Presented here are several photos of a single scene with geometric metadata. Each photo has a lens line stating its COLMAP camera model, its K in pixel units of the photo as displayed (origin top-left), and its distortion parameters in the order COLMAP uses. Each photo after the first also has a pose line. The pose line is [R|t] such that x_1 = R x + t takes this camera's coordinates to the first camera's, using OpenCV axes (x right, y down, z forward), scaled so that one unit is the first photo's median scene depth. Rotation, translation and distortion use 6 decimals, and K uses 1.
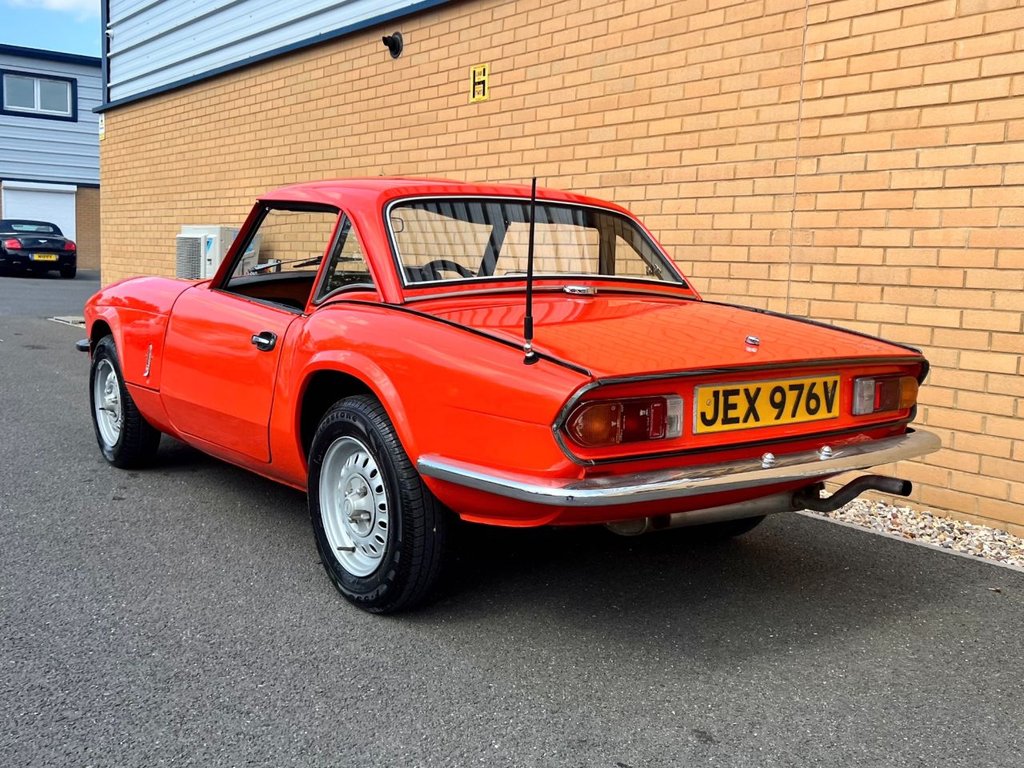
lens RADIAL K [[1094.9, 0, 478.6], [0, 1094.9, 363.7], [0, 0, 1]] dist [0.061749, 0.000000]
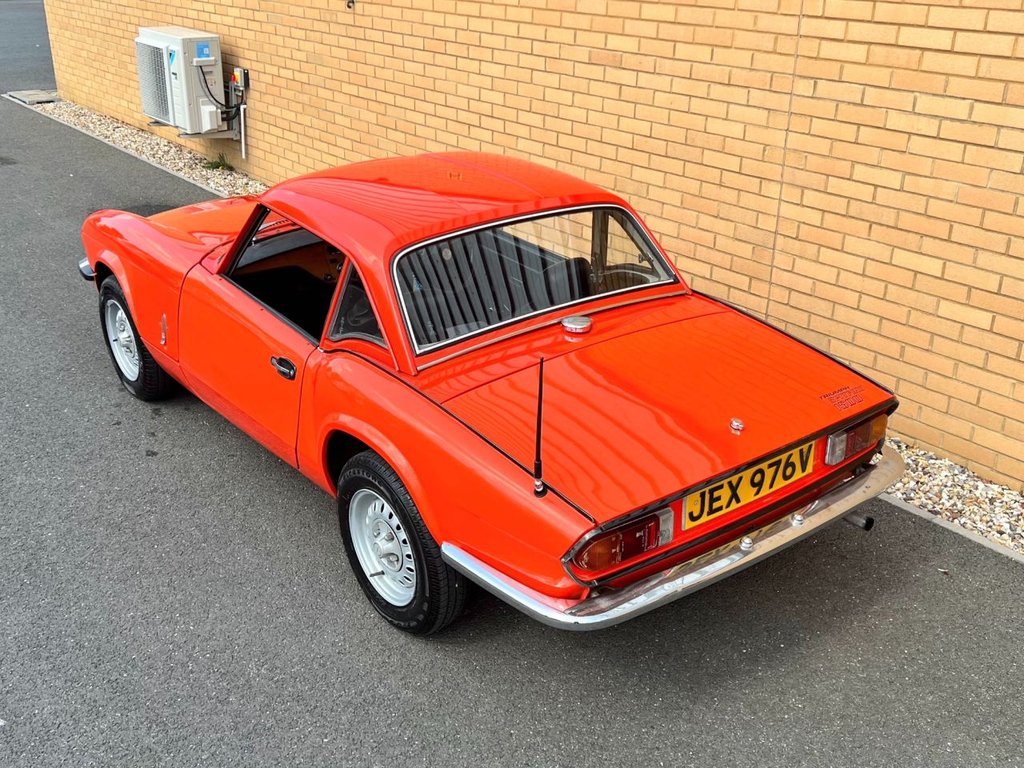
lens RADIAL K [[1142.7, 0, 437.0], [0, 1142.7, 382.4], [0, 0, 1]] dist [0.054467, 0.000000]
pose [[0.999000, -0.039943, -0.020070, -0.019152], [0.044123, 0.953126, 0.299340, -0.287010], [0.007173, -0.299927, 0.953935, -0.063653]]
